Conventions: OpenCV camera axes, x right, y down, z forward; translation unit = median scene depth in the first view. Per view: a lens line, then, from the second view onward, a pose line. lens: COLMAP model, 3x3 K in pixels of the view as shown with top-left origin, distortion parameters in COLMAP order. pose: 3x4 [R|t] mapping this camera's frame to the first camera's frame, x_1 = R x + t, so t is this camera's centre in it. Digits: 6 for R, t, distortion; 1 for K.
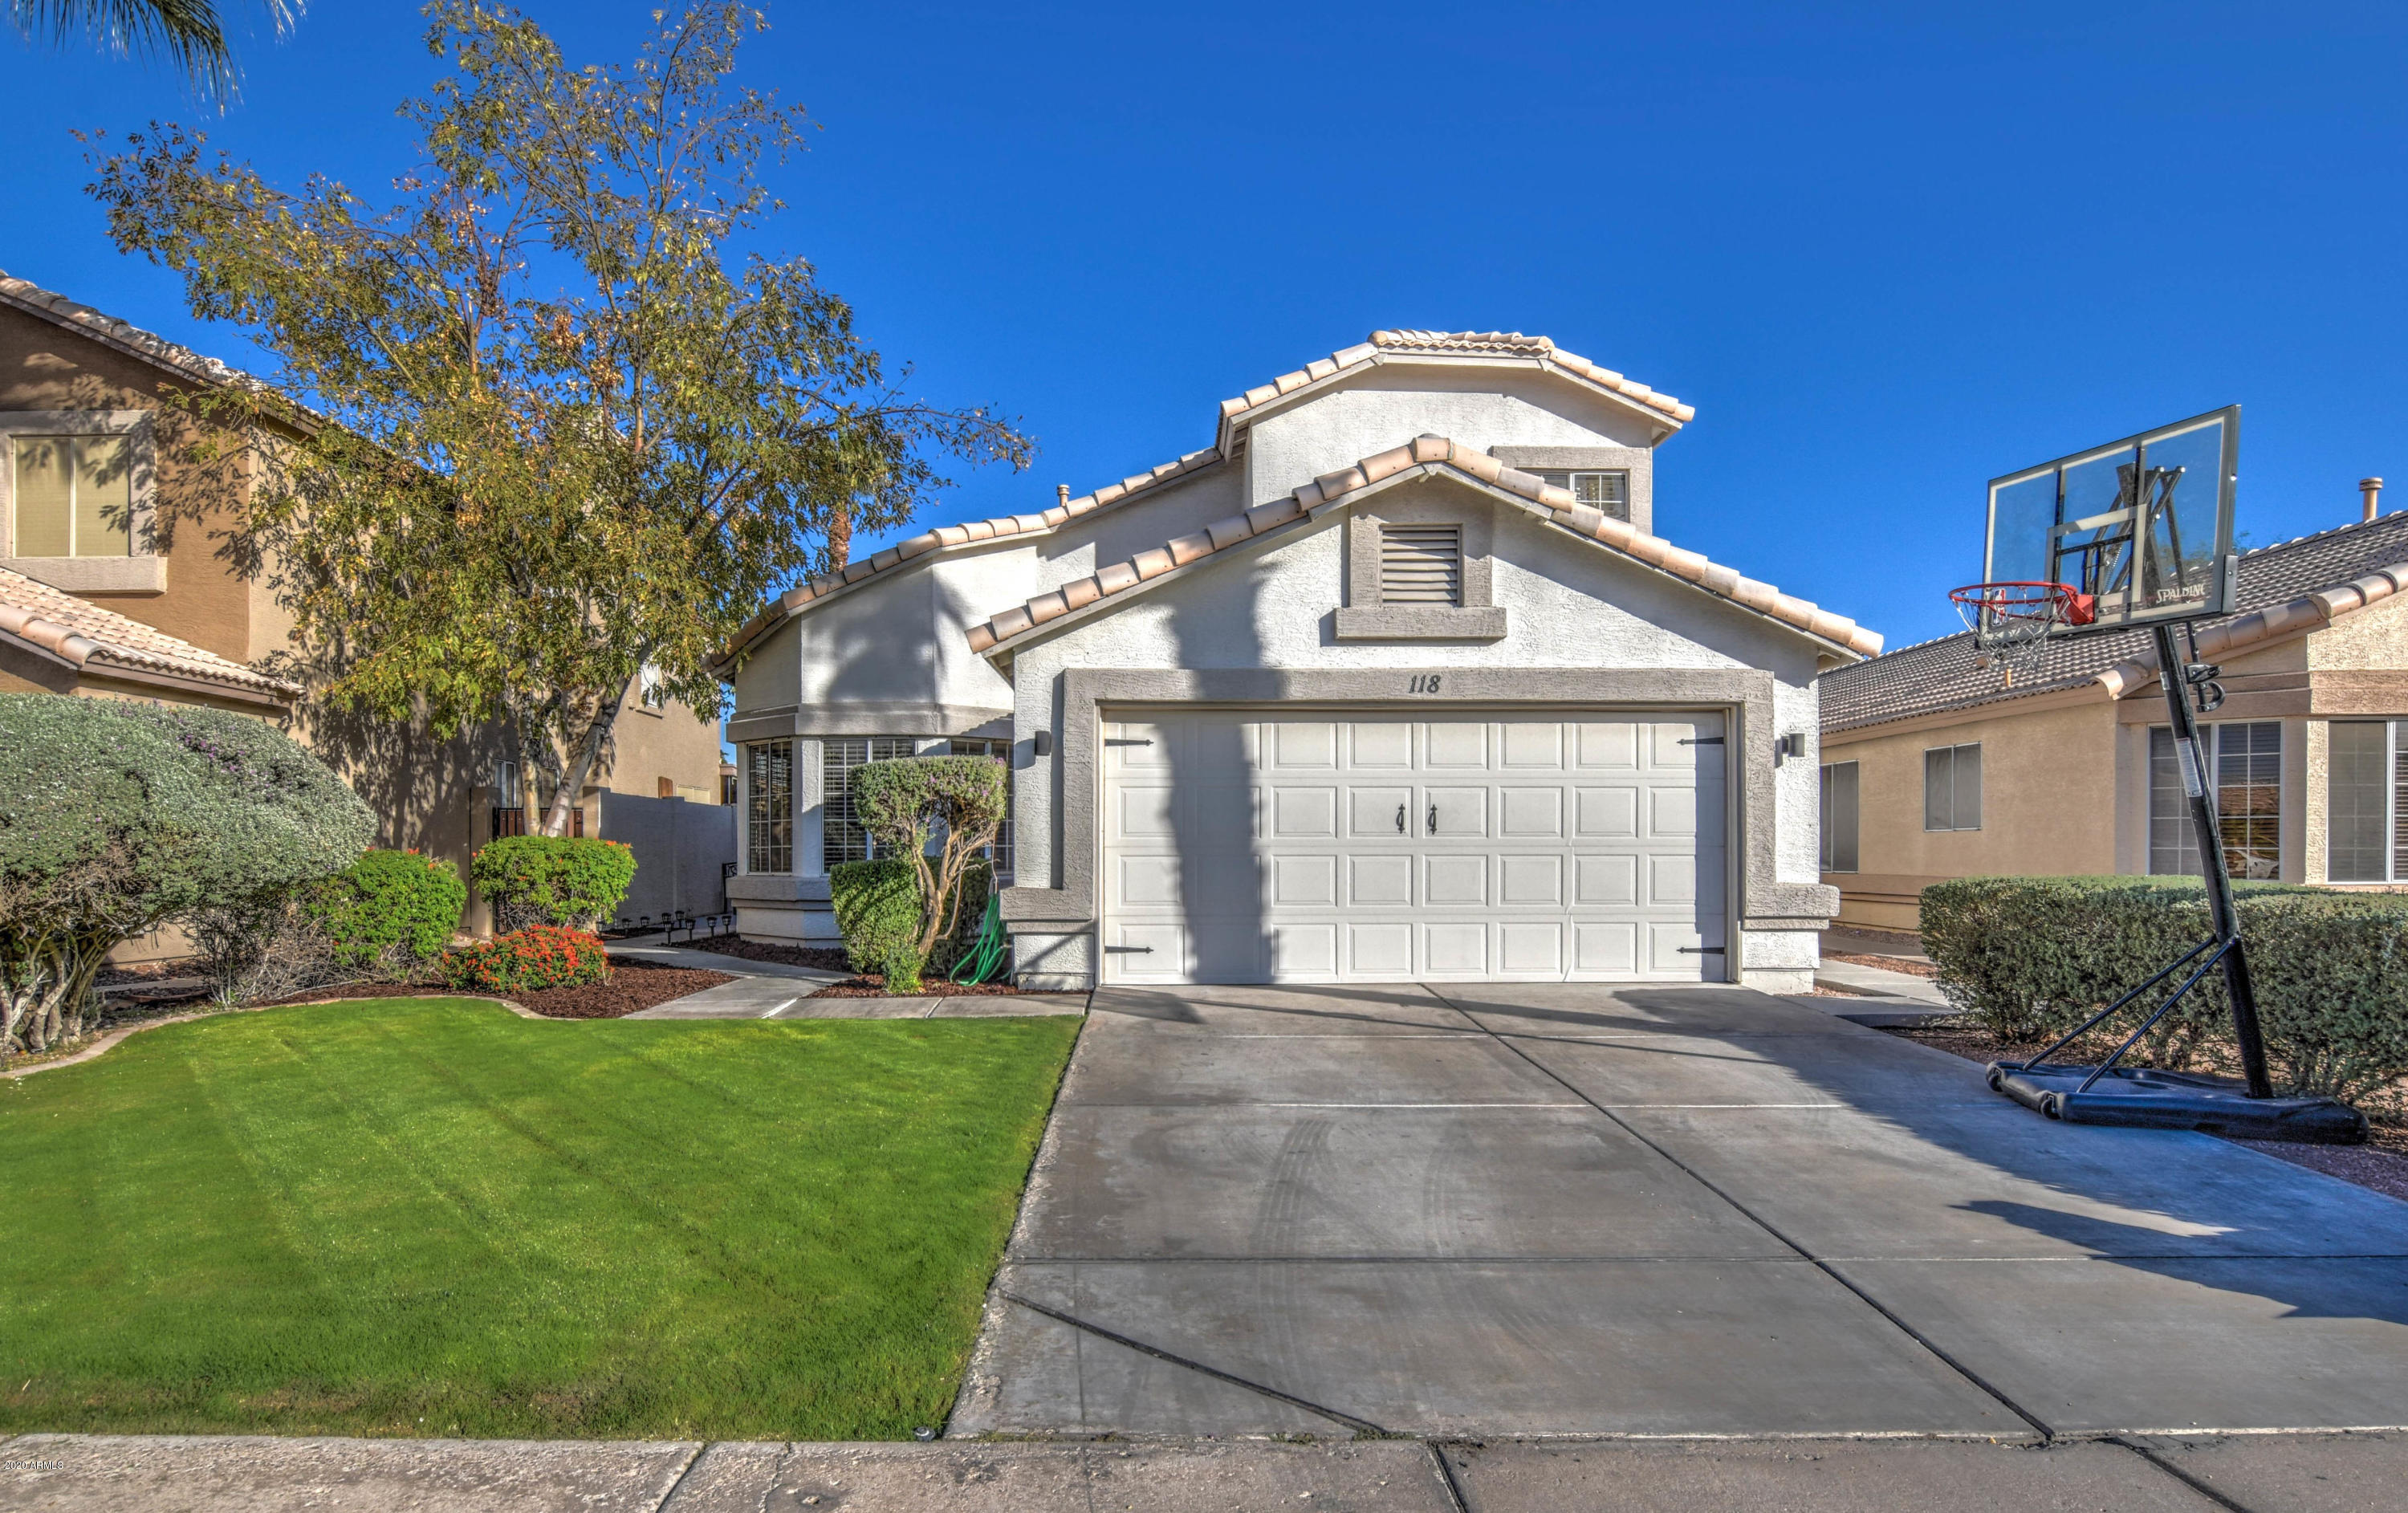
lens RADIAL K [[1372.3, 0, 1203.3], [0, 1372.3, 860.8], [0, 0, 1]] dist [-0.005227, -0.000693]
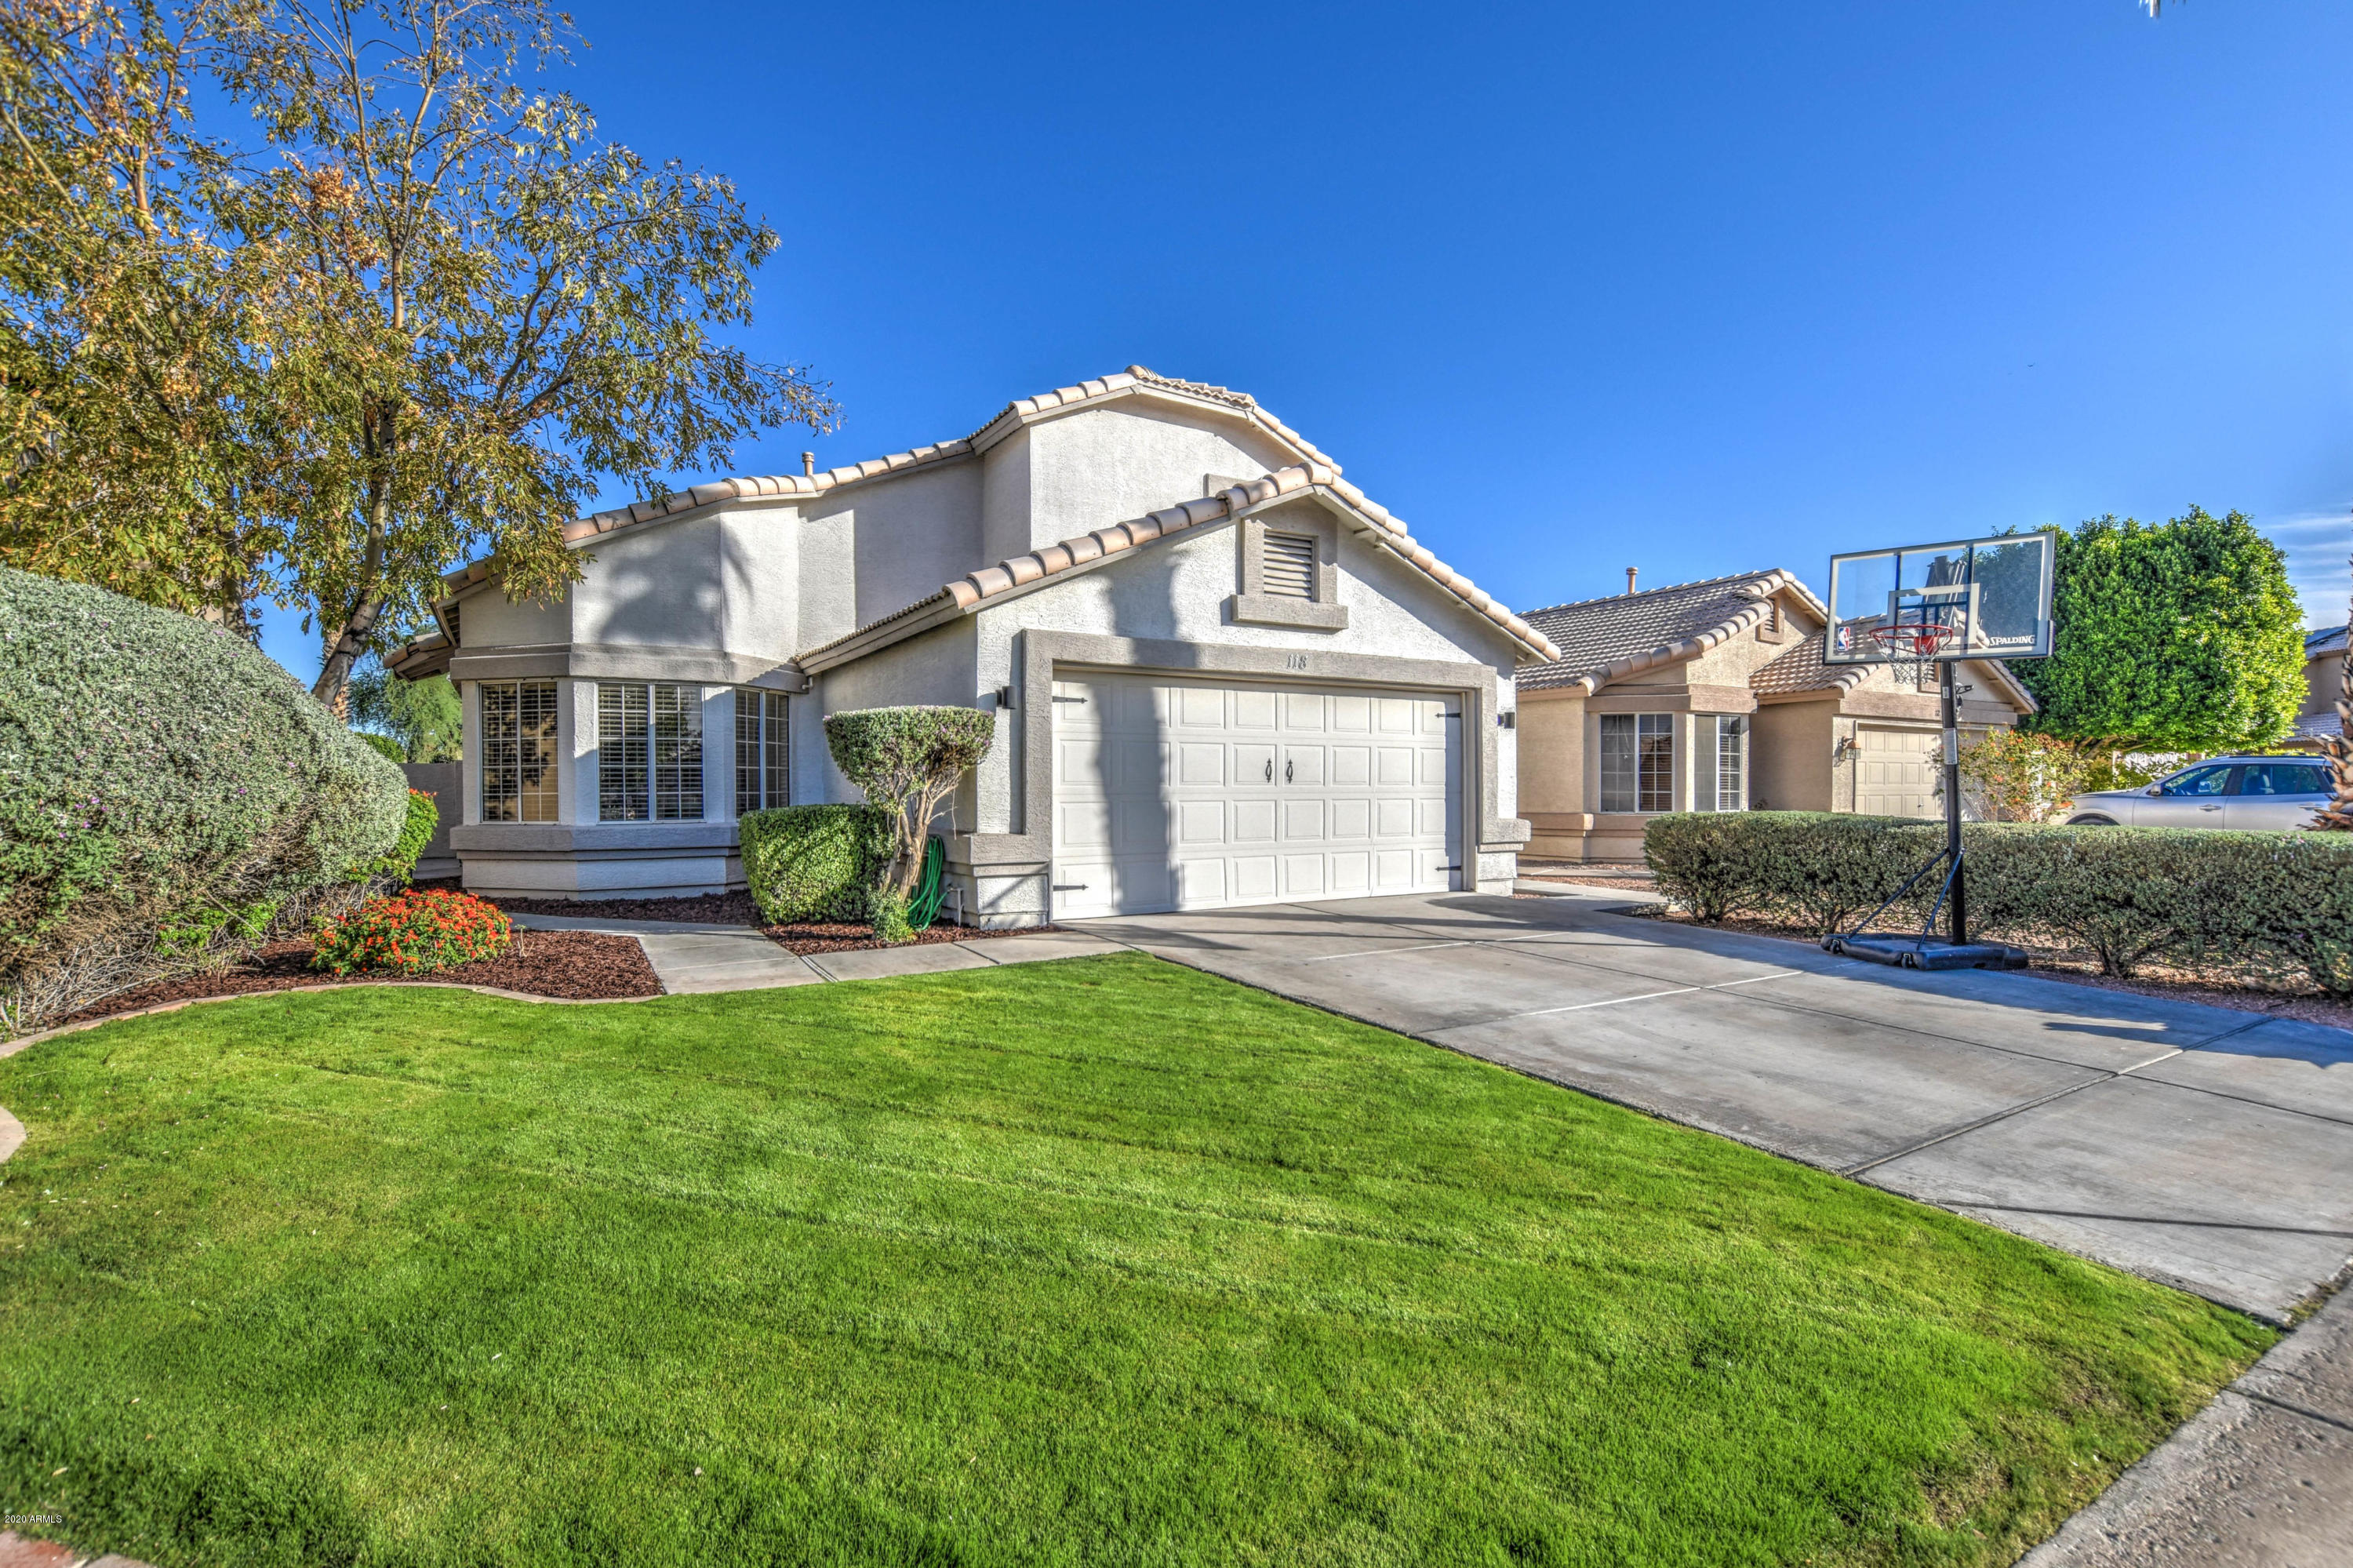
lens RADIAL K [[1077.4, 0, 1183.6], [0, 1077.4, 806.8], [0, 0, 1]] dist [-0.019921, 0.000490]
pose [[0.869572, -0.009634, 0.493712, -0.399654], [0.005950, 0.999942, 0.009032, -0.007393], [-0.493770, -0.004917, 0.869578, 0.200107]]
